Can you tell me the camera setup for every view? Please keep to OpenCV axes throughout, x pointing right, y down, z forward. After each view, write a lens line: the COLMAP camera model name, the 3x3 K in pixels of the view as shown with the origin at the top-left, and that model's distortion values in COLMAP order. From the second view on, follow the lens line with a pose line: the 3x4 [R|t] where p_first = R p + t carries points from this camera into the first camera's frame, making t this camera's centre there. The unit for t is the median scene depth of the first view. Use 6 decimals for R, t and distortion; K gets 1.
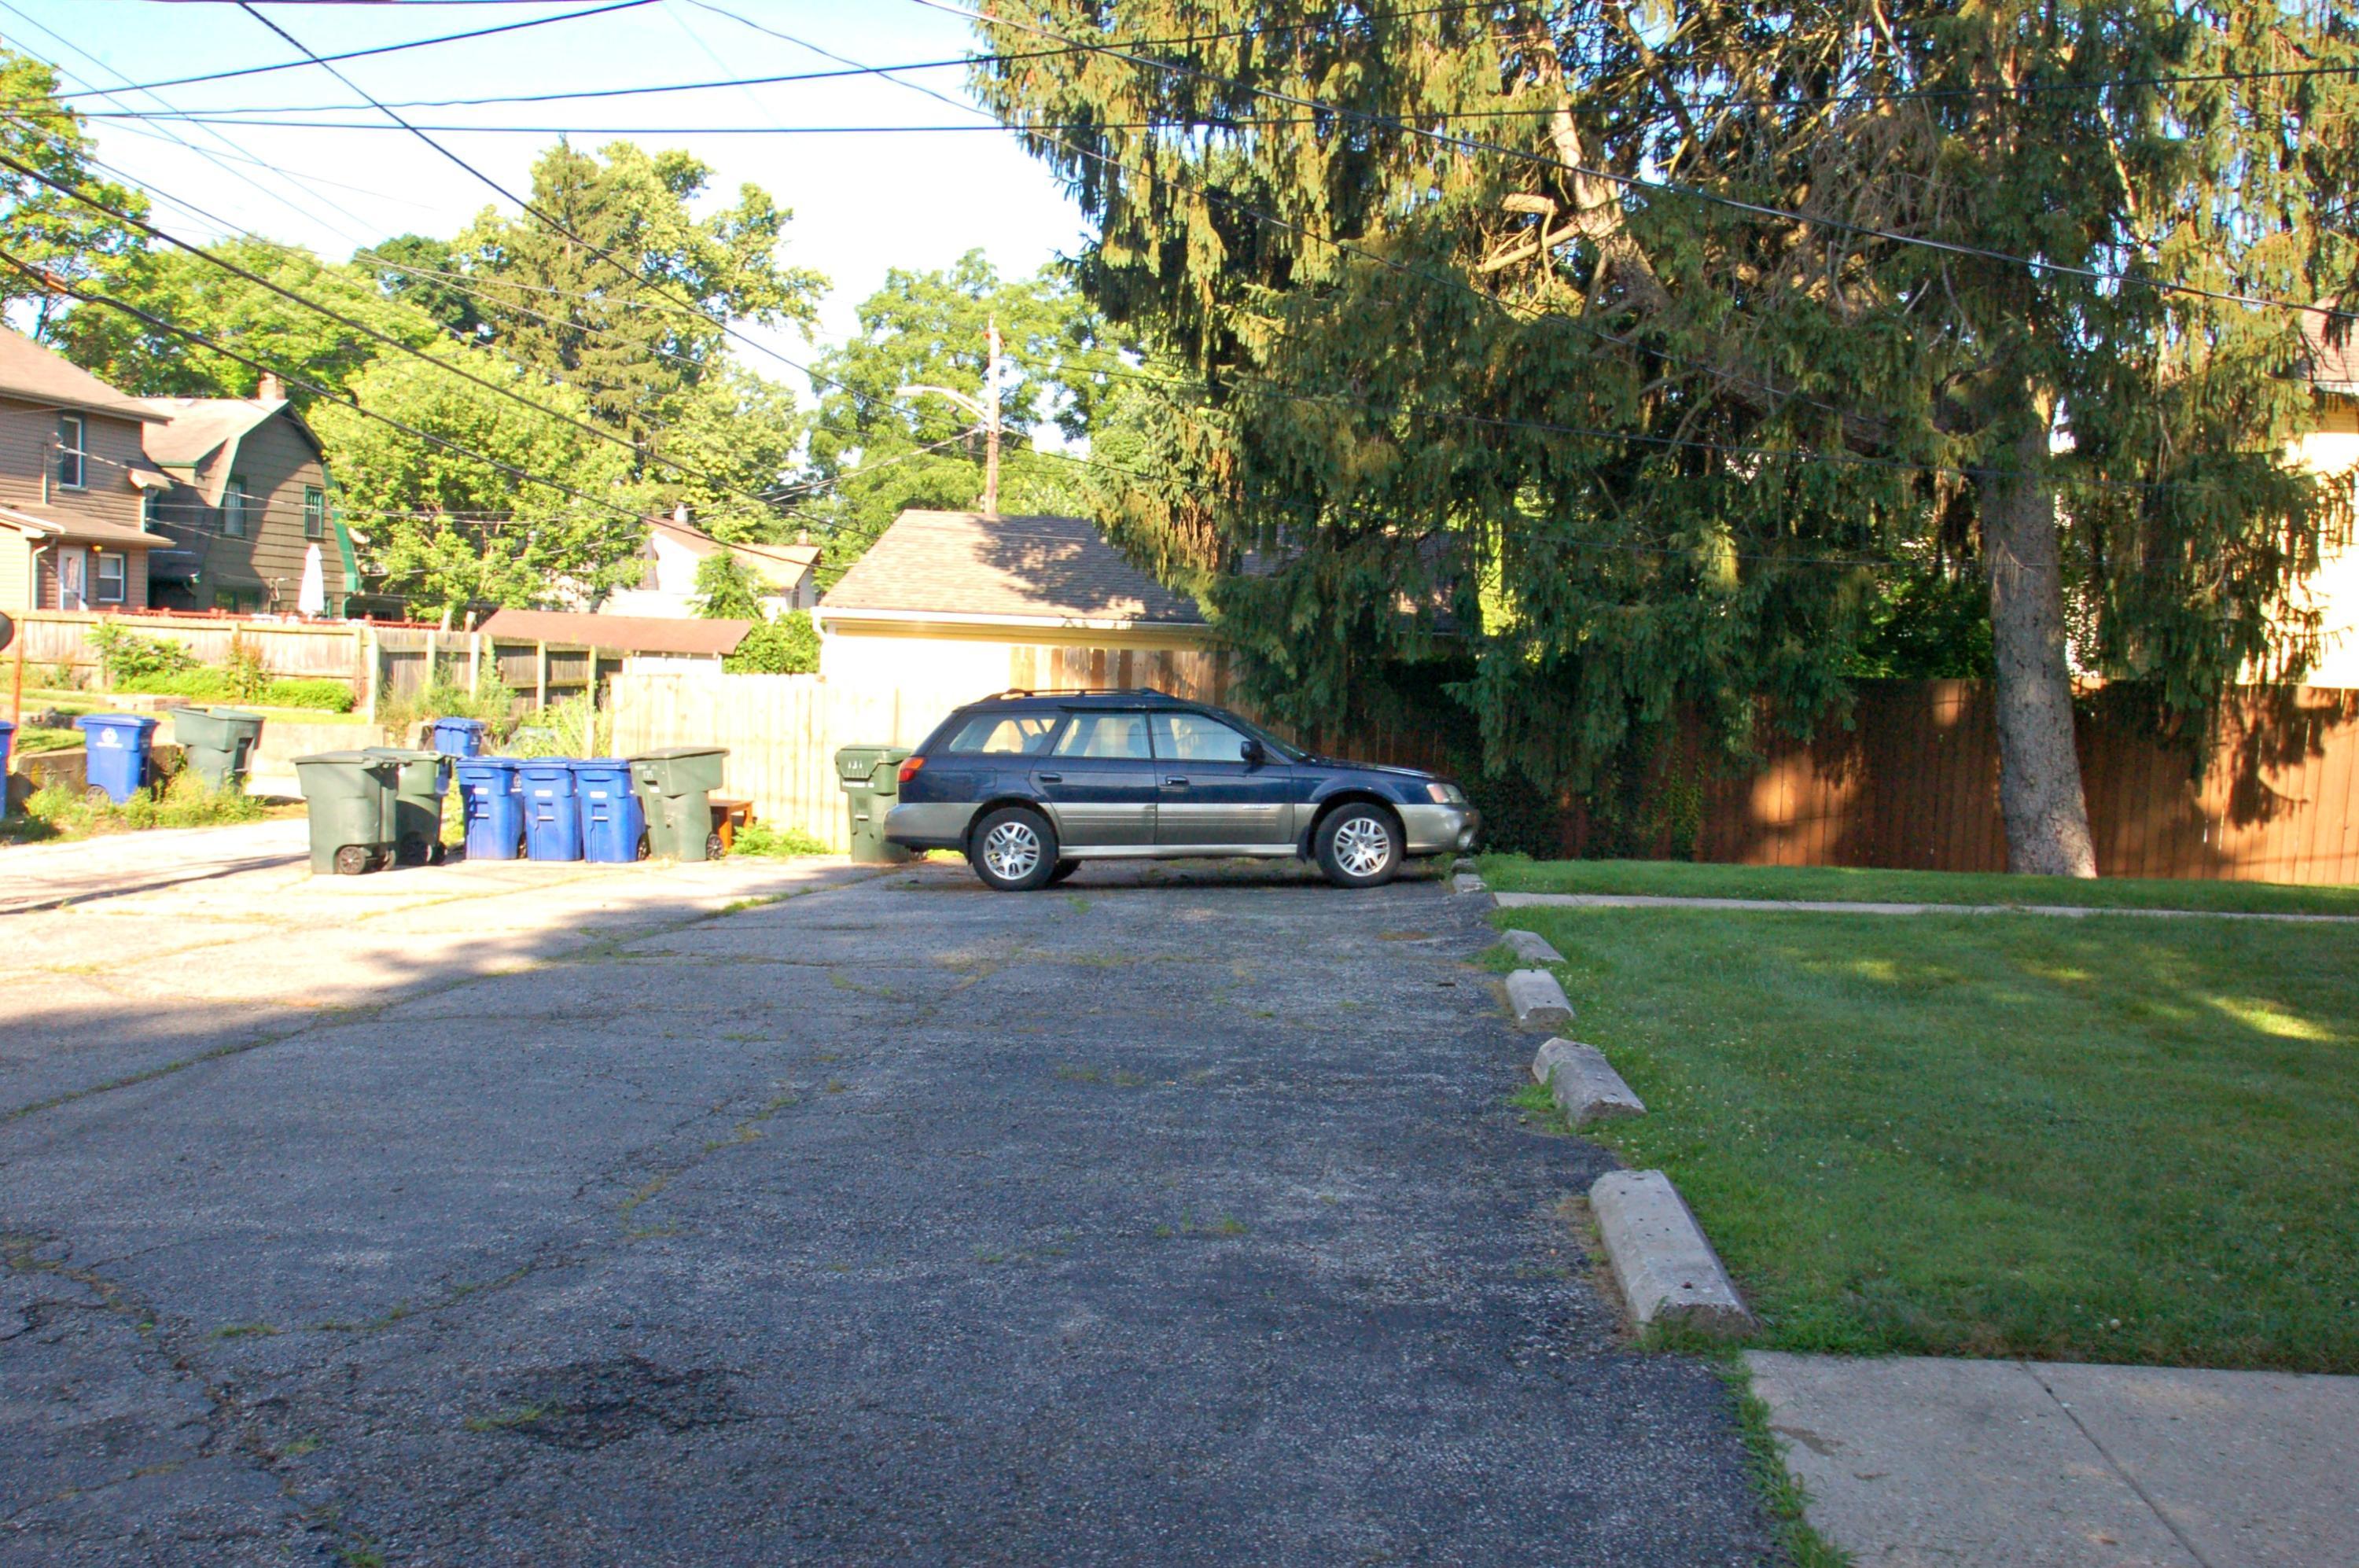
lens RADIAL K [[2070.7, 0, 1185.3], [0, 2070.7, 803.7], [0, 0, 1]] dist [-0.052814, 0.024907]
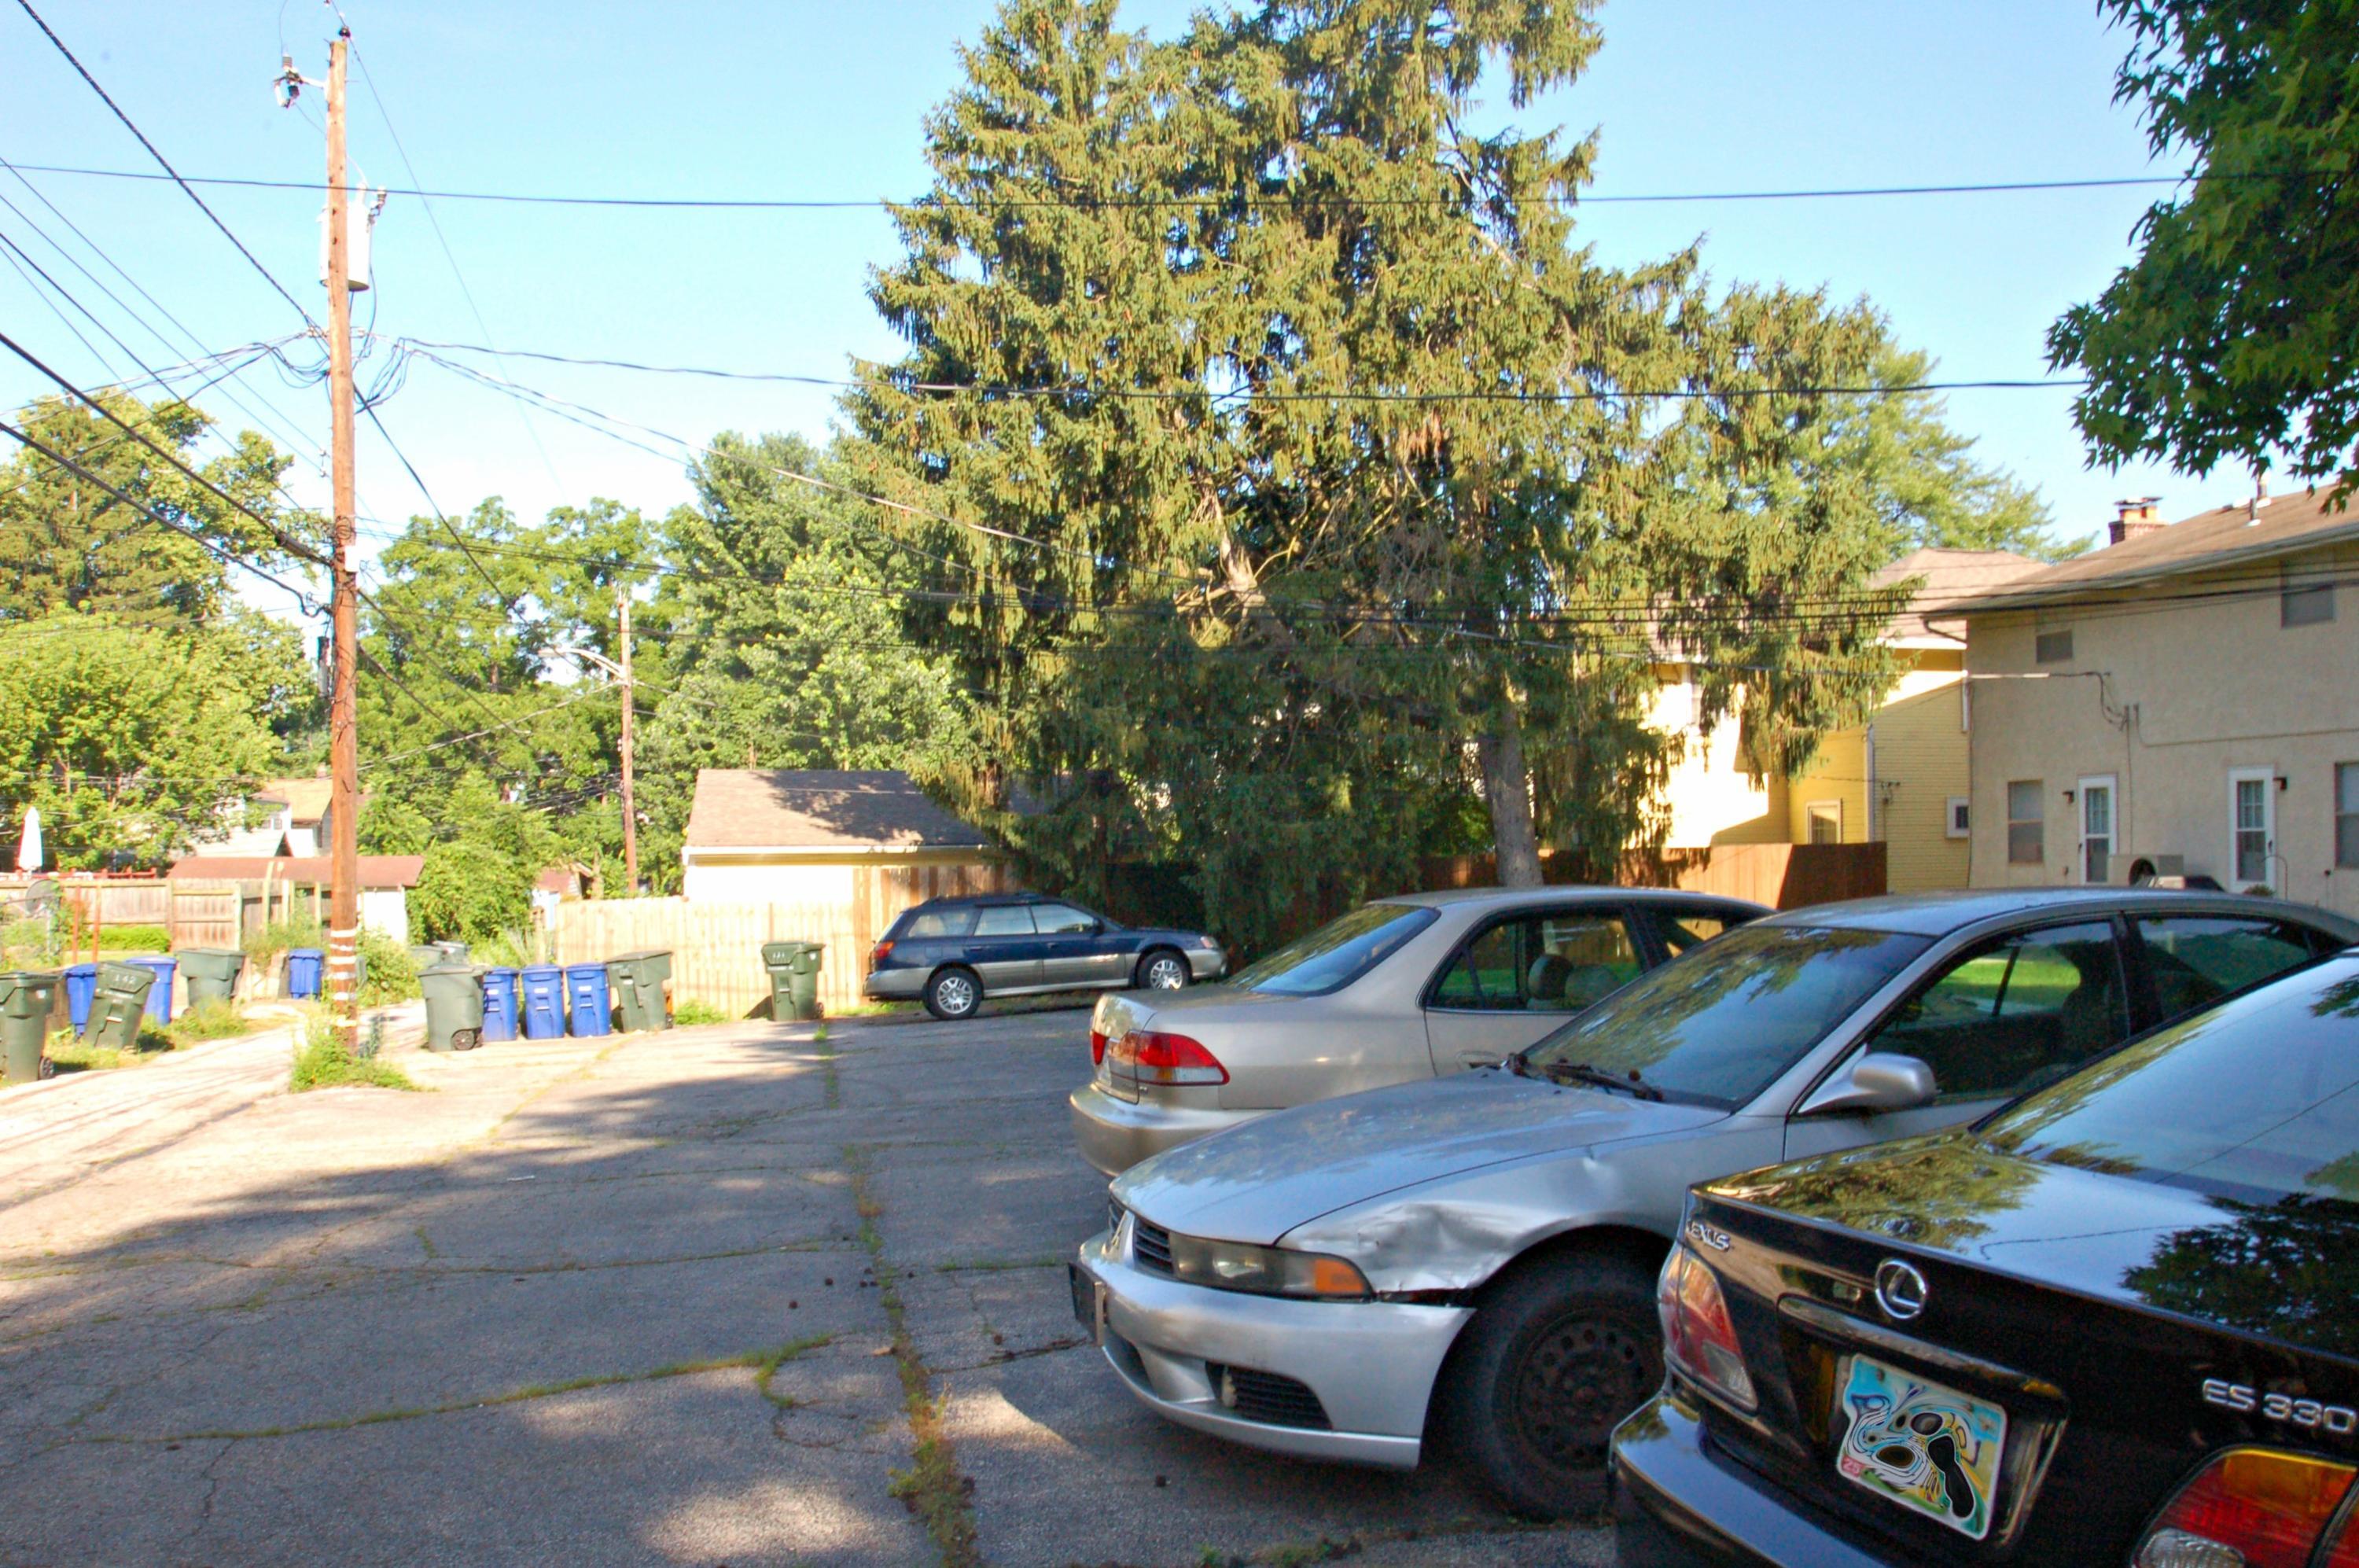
lens RADIAL K [[2070.7, 0, 1174.9], [0, 2070.7, 773.7], [0, 0, 1]] dist [-0.052814, 0.024907]
pose [[0.961194, -0.042373, 0.272601, -0.237966], [0.071401, 0.992675, -0.097457, 0.013922], [-0.266475, 0.113139, 0.957179, -0.414734]]
